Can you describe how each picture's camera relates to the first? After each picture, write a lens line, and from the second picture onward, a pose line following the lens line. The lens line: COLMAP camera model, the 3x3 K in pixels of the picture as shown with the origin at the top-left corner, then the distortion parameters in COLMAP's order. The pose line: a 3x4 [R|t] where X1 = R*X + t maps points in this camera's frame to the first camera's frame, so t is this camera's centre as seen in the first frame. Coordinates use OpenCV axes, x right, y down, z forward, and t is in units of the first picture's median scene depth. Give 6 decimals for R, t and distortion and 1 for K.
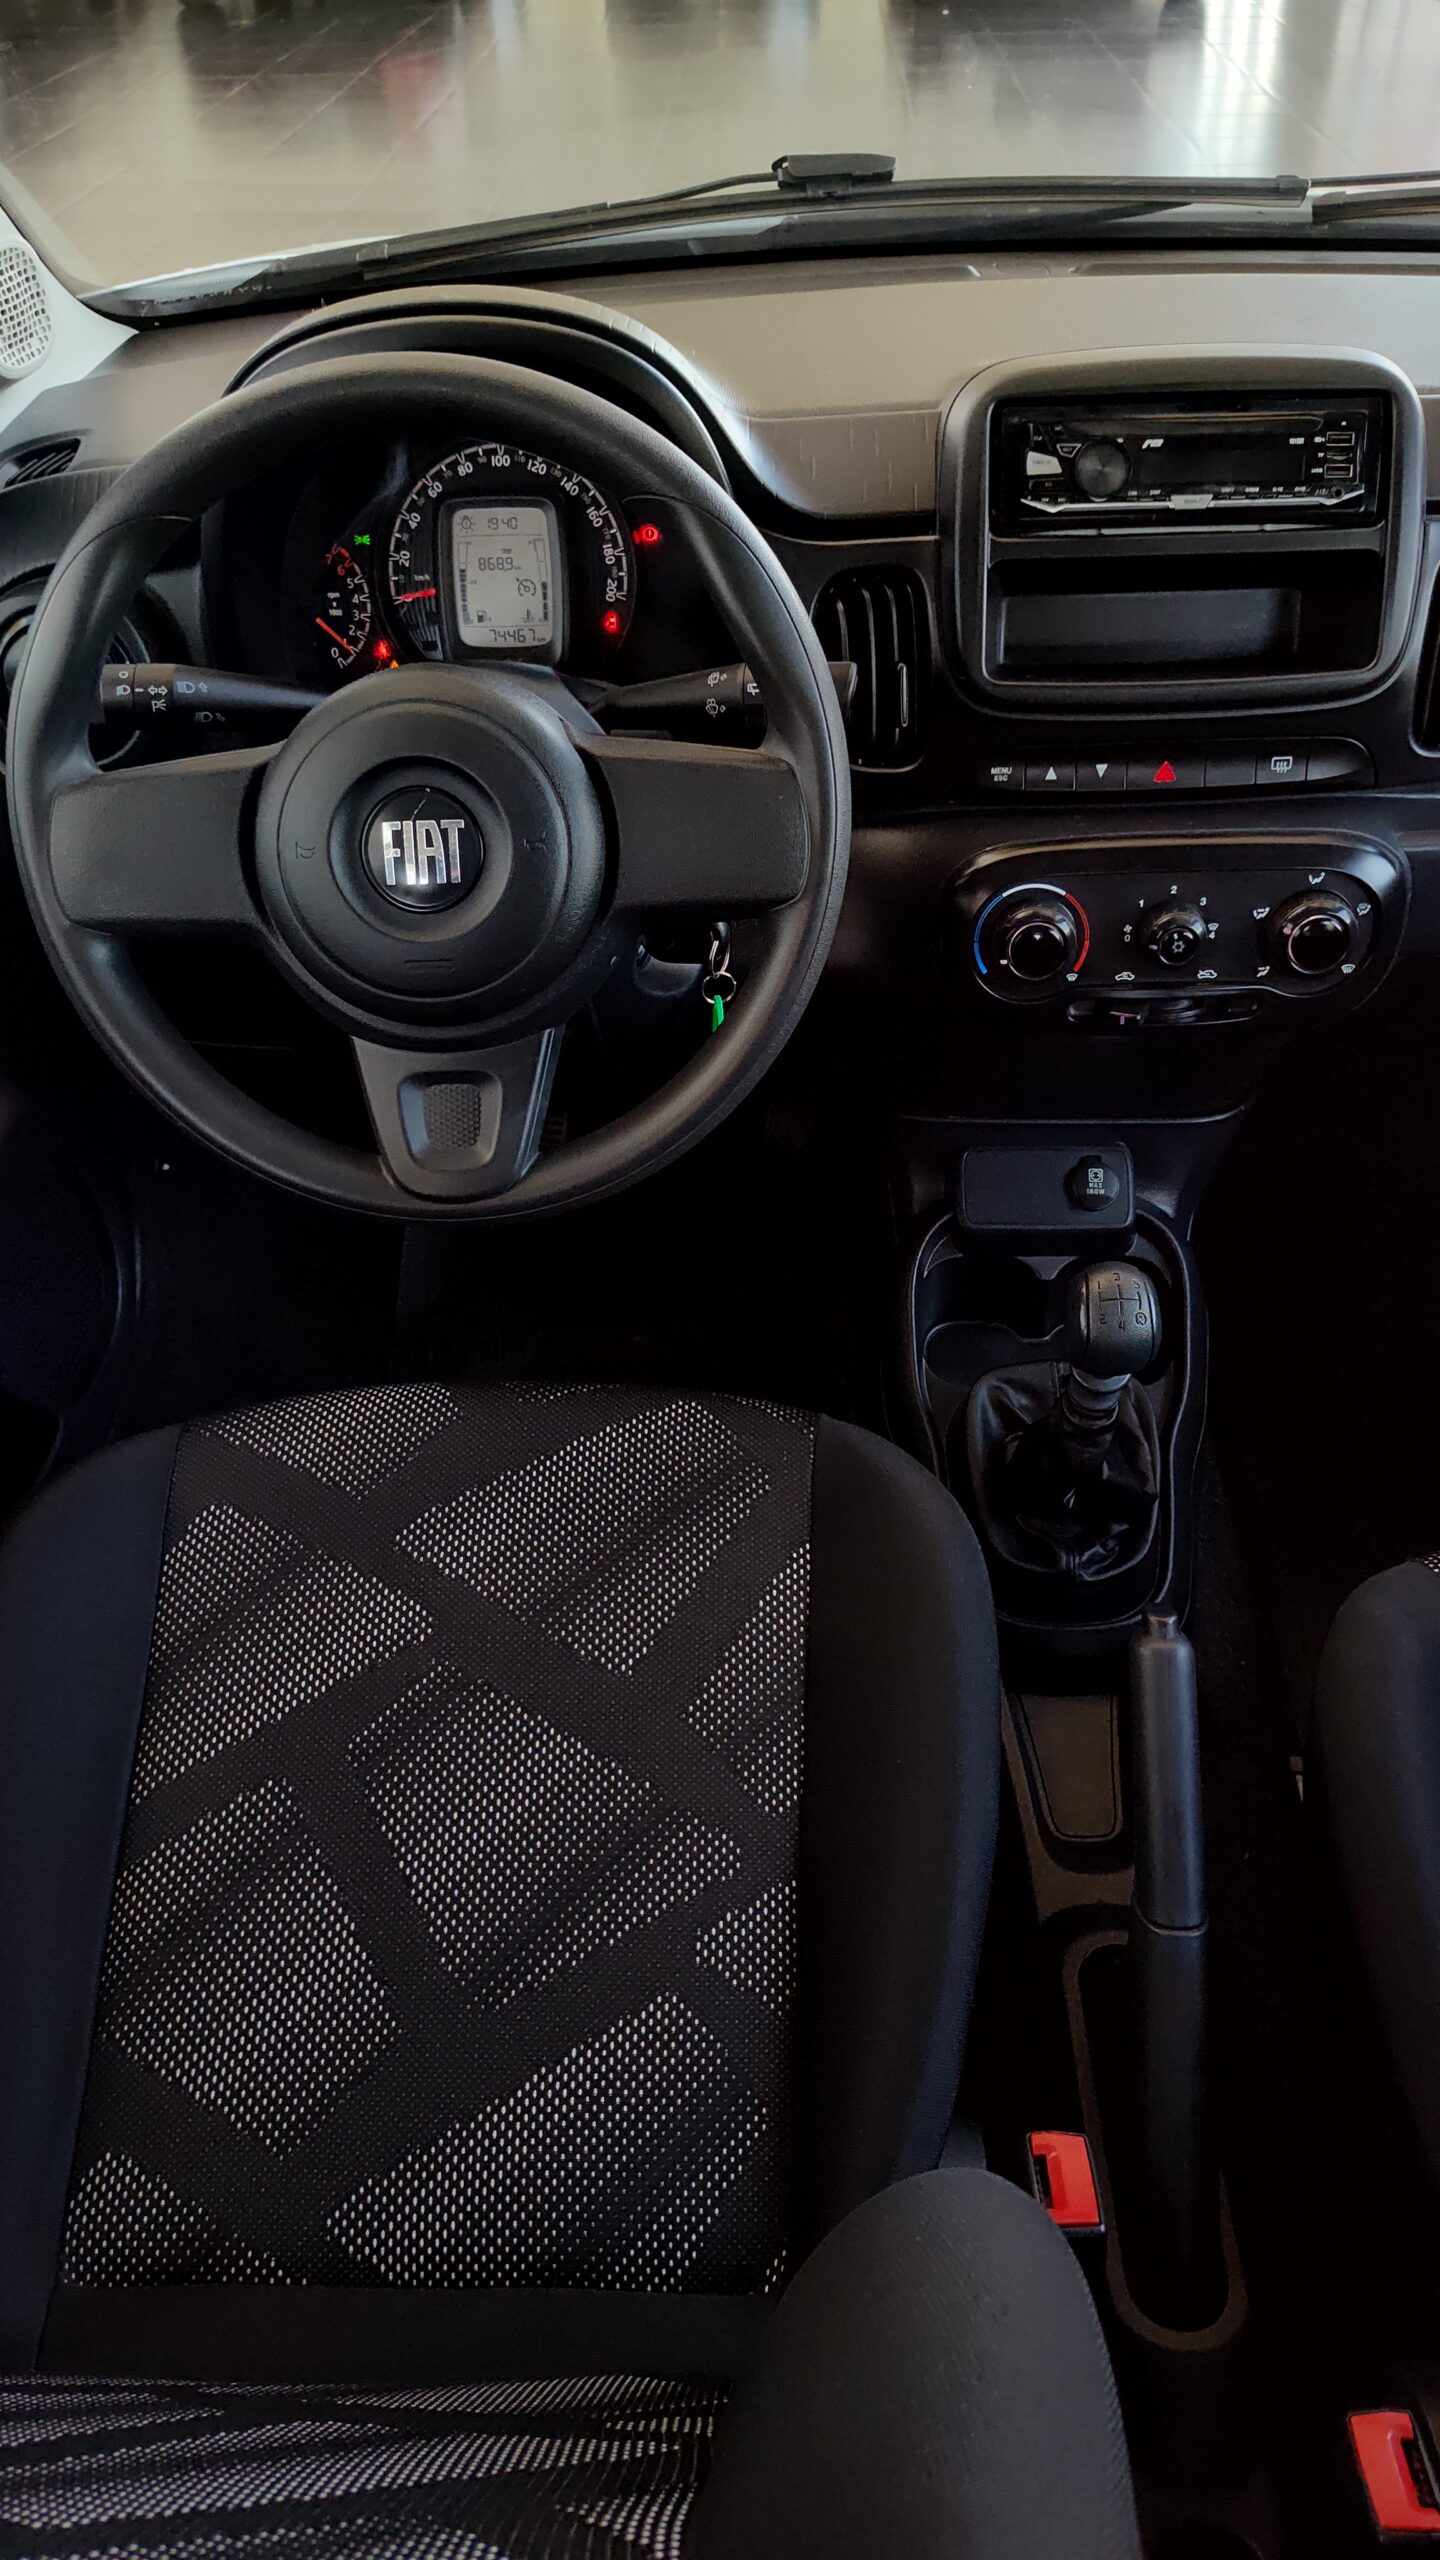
lens RADIAL K [[1776.1, 0, 727.1], [0, 1776.1, 1287.1], [0, 0, 1]] dist [-0.011588, -0.004876]
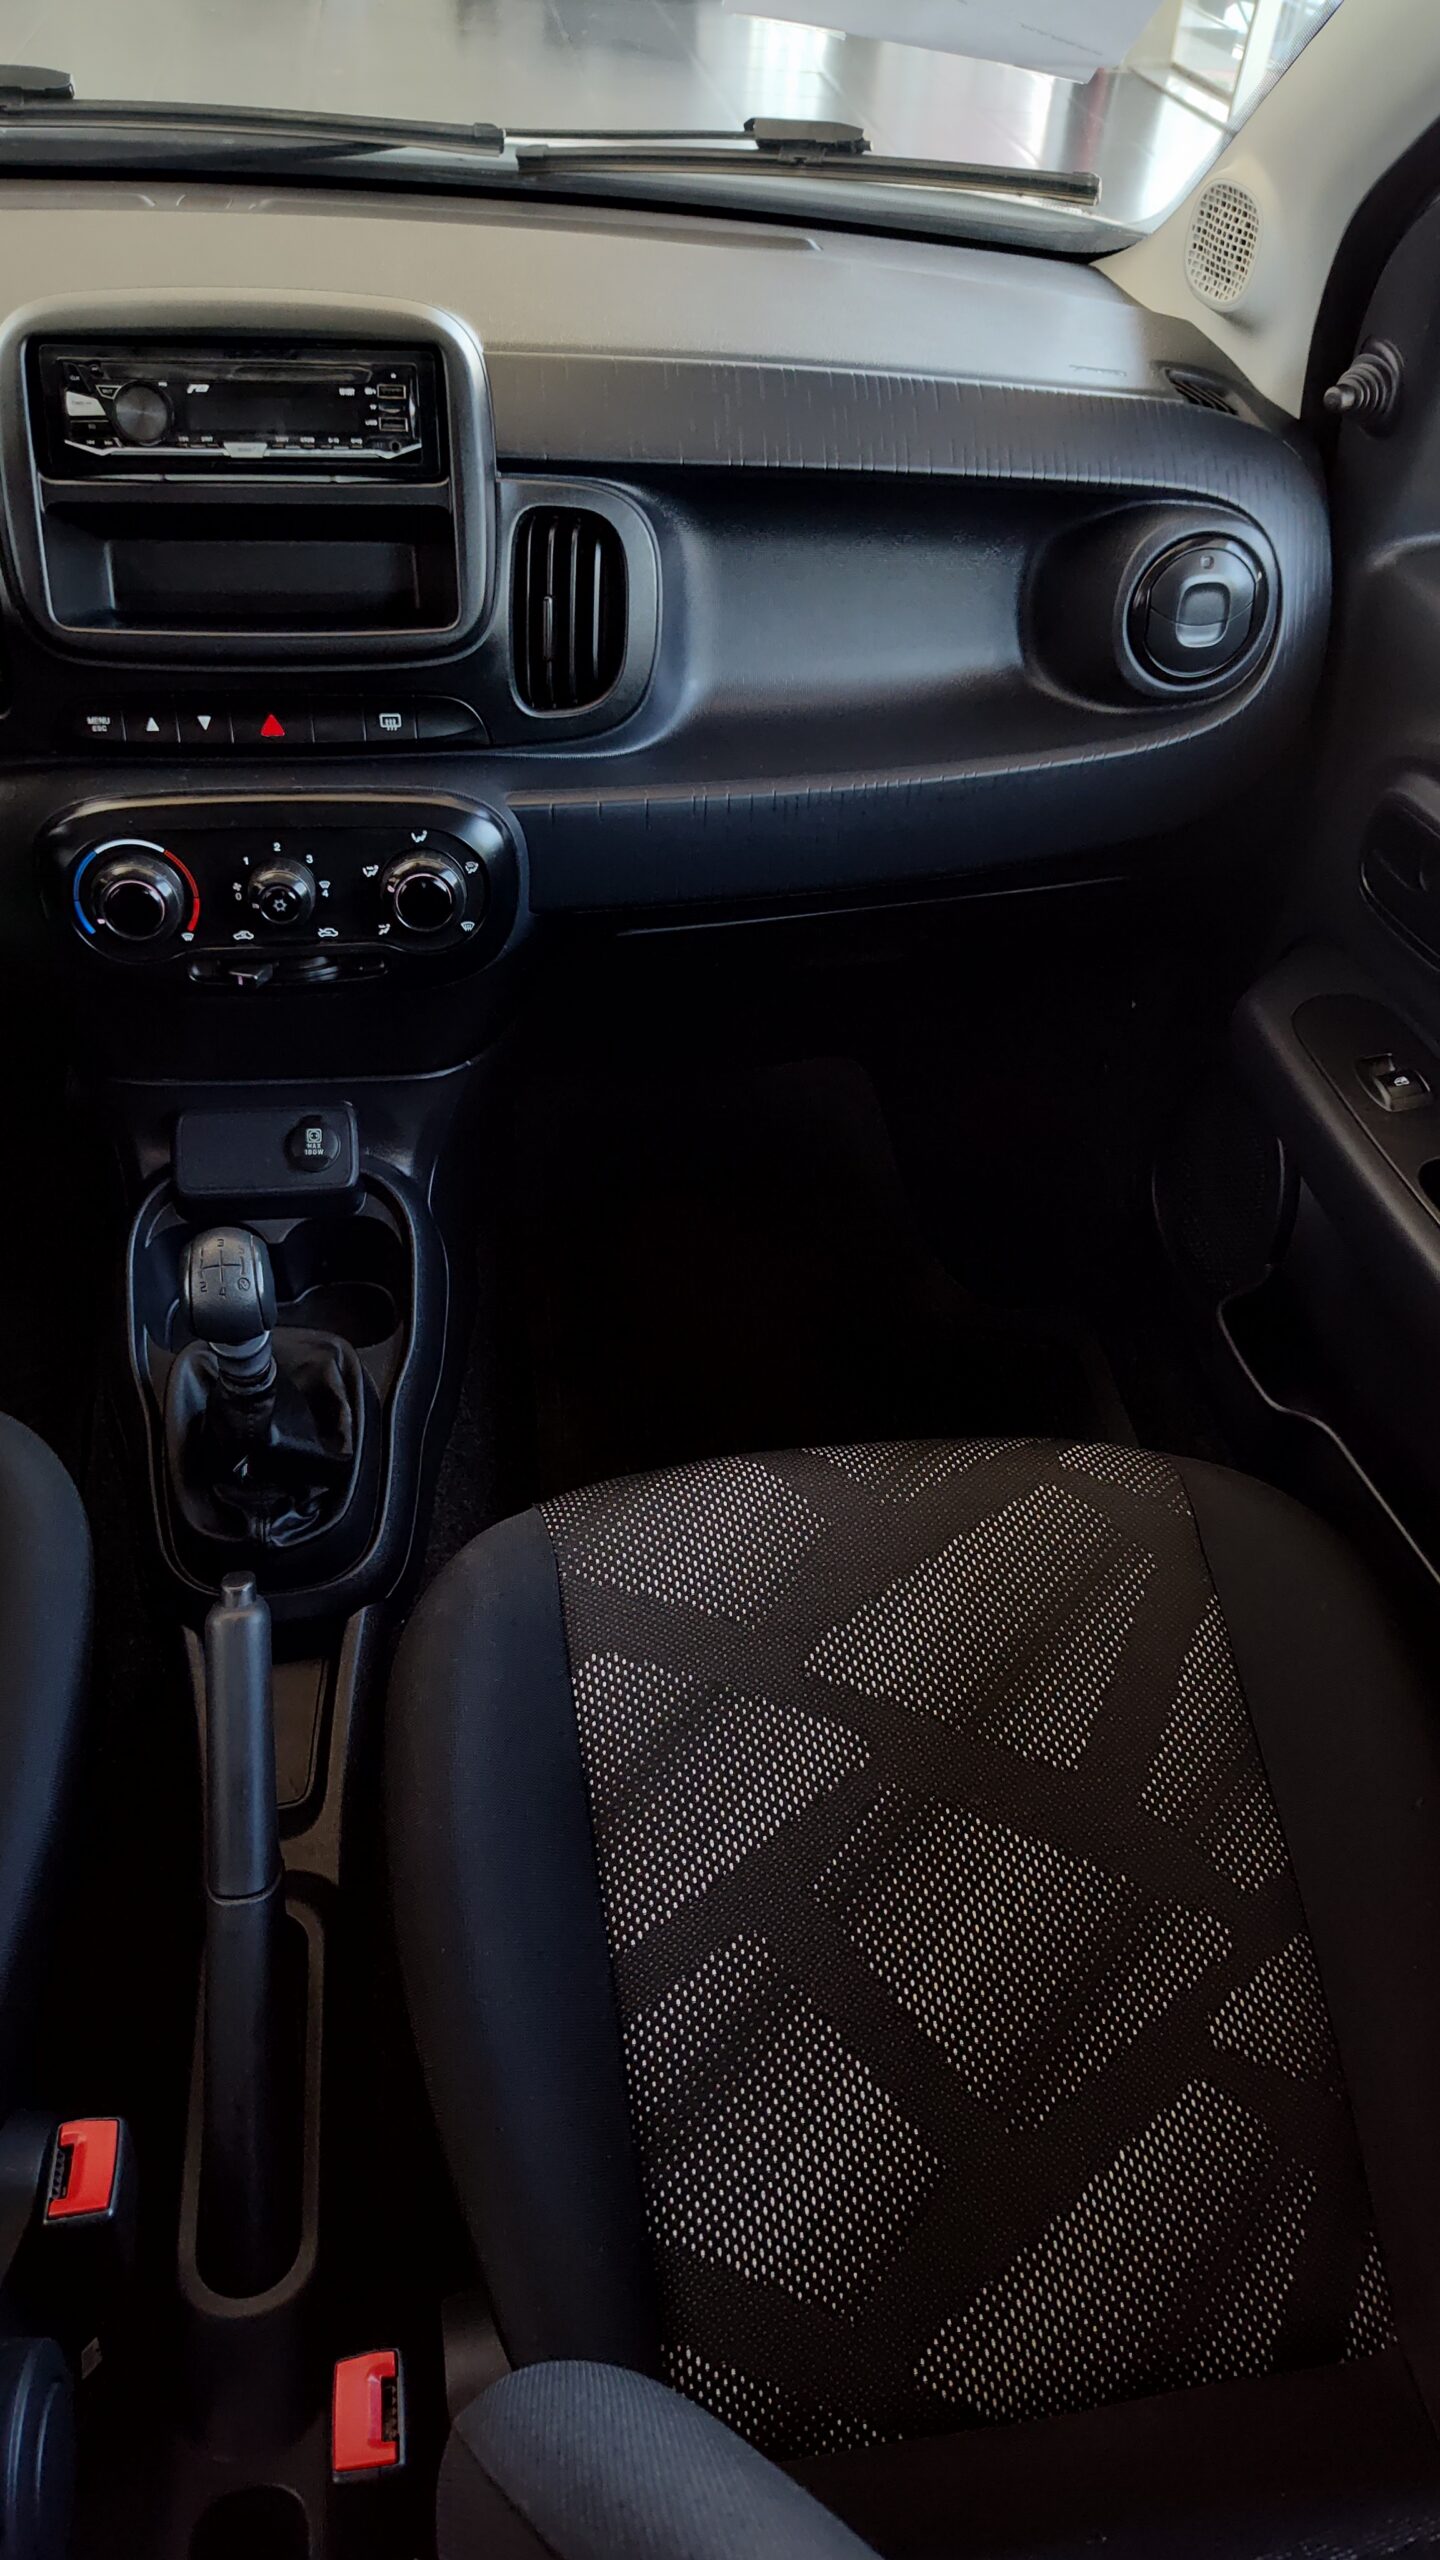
lens RADIAL K [[1776.1, 0, 732.2], [0, 1776.1, 1279.7], [0, 0, 1]] dist [-0.011588, -0.004876]
pose [[0.978491, -0.047910, 0.200648, 0.287833], [0.042975, 0.998659, 0.028880, -0.001588], [-0.201763, -0.019636, 0.979238, -0.021001]]
